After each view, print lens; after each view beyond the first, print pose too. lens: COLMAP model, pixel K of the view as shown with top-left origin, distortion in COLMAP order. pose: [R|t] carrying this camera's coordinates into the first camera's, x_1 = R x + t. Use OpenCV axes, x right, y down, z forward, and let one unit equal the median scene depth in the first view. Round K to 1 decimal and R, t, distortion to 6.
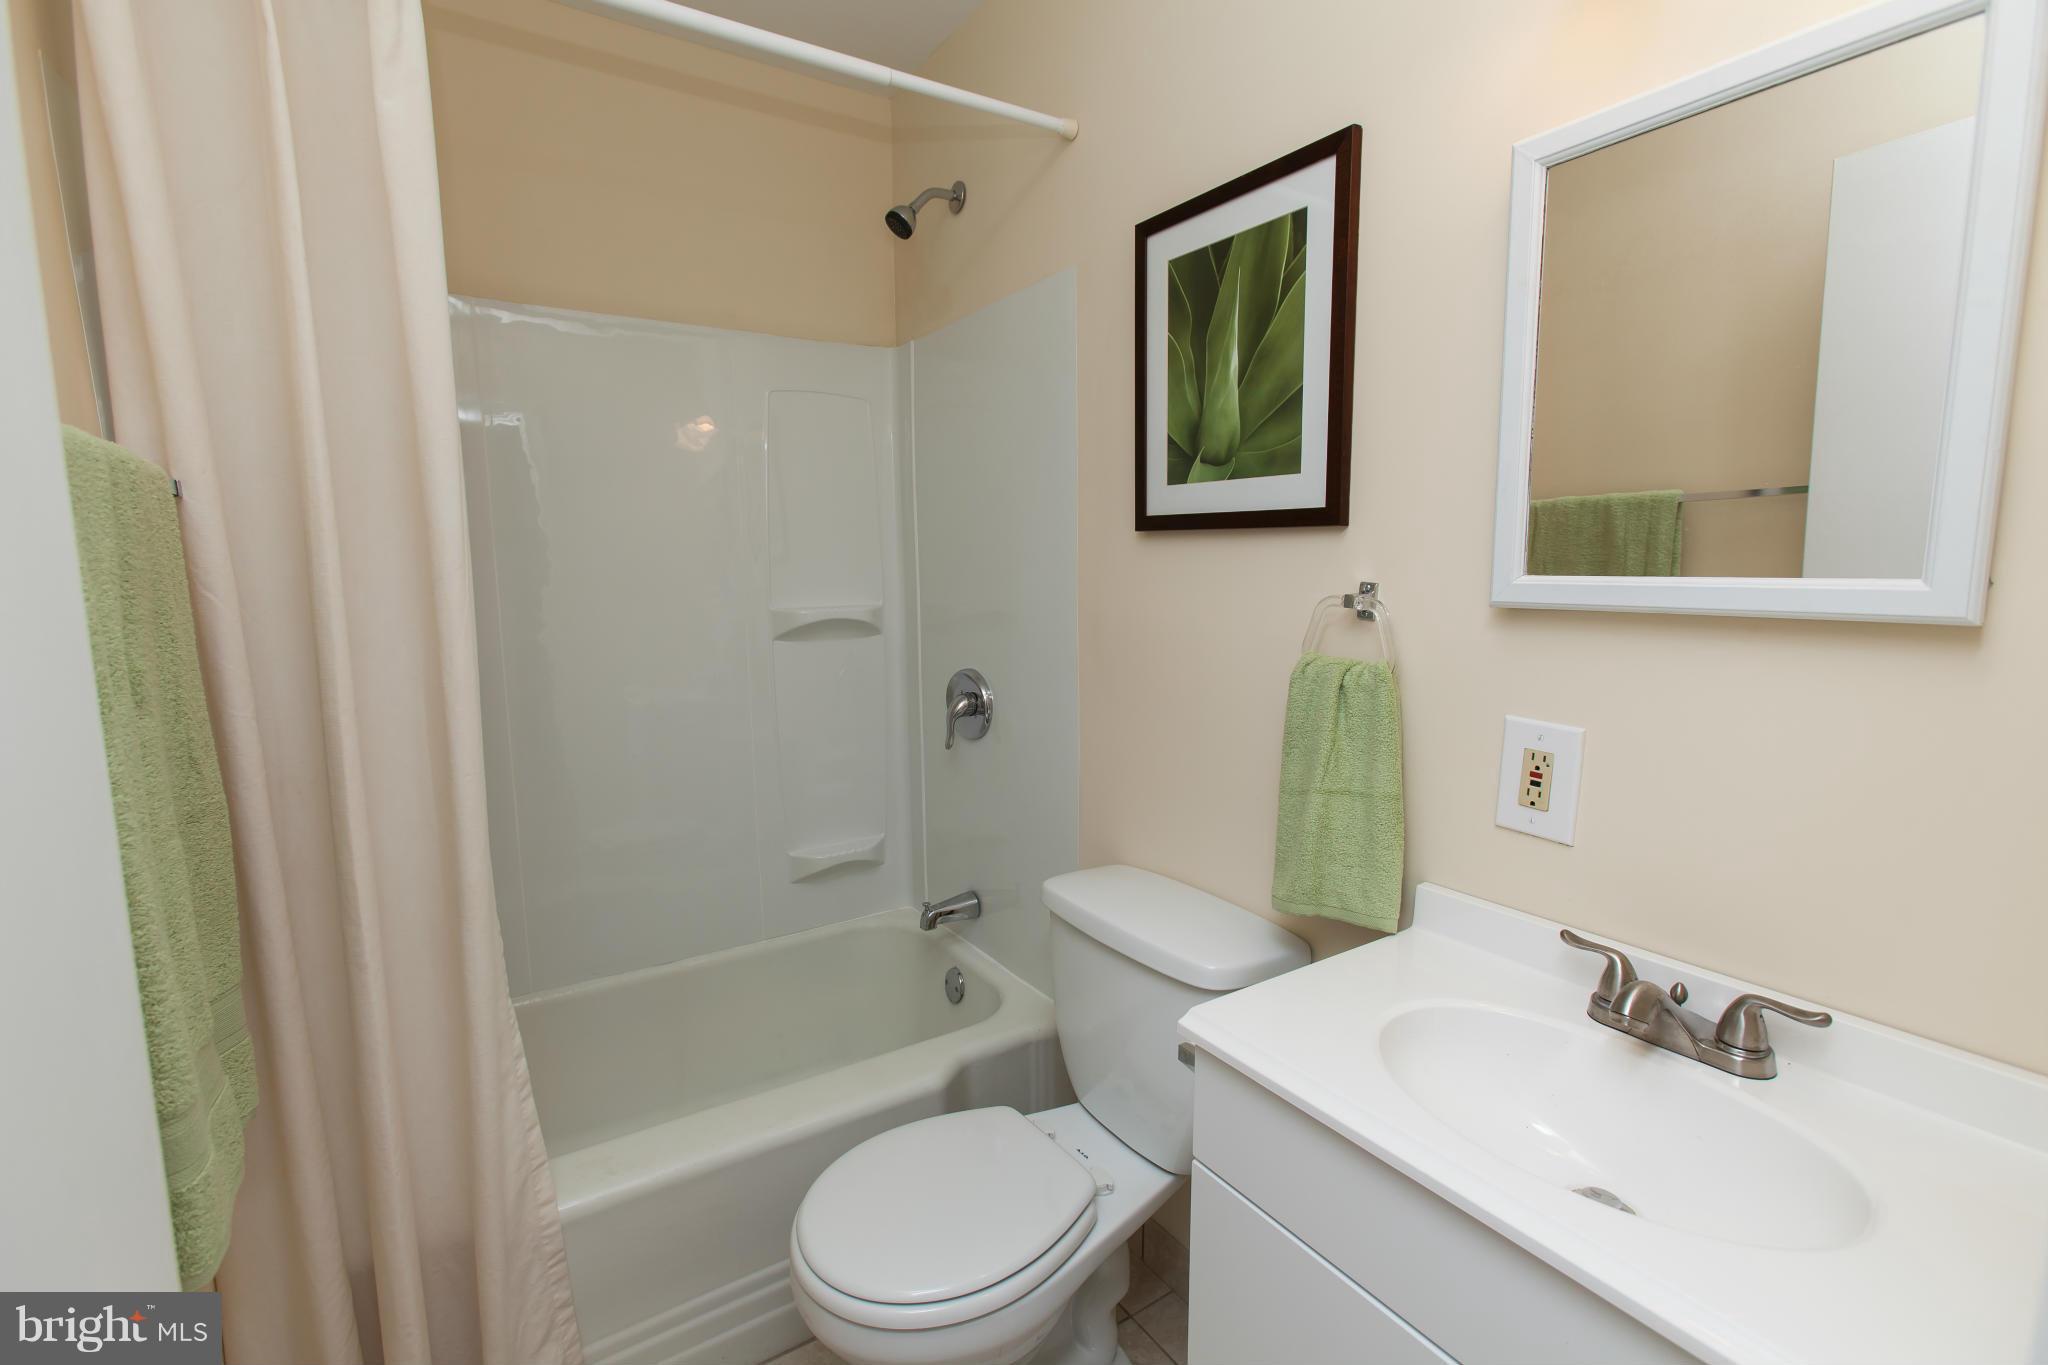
lens RADIAL K [[899.0, 0, 1020.8], [0, 899.0, 673.9], [0, 0, 1]] dist [-0.003848, -0.000130]
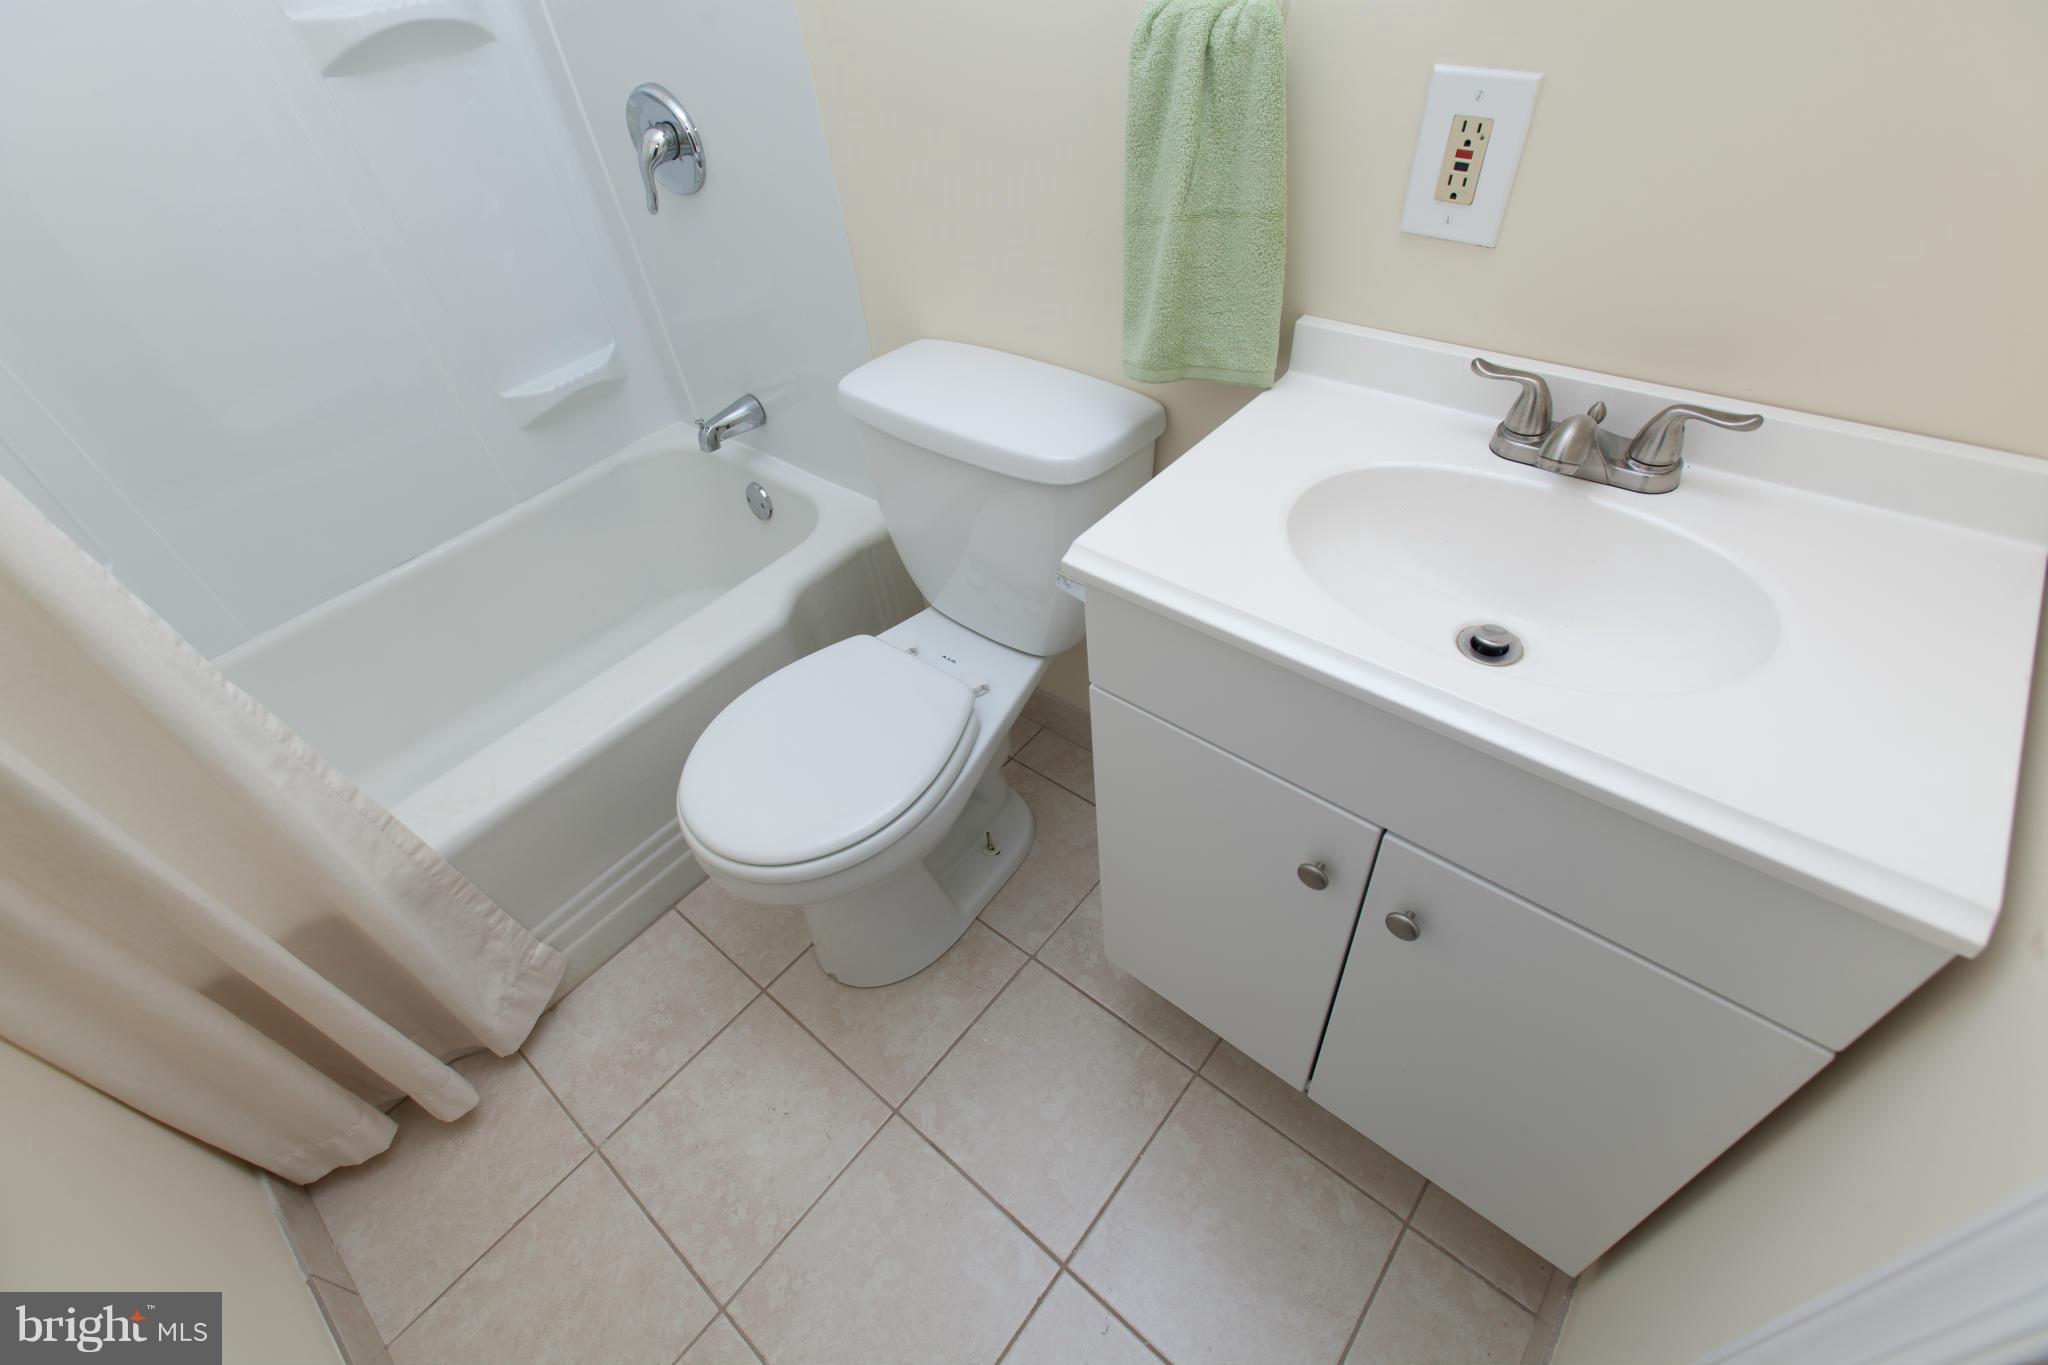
lens RADIAL K [[899.0, 0, 1020.8], [0, 899.0, 673.9], [0, 0, 1]] dist [-0.003848, -0.000130]
pose [[0.954211, -0.255192, 0.156072, -0.016297], [0.119892, 0.804271, 0.582043, -0.018467], [-0.274056, -0.536680, 0.798040, 0.223741]]
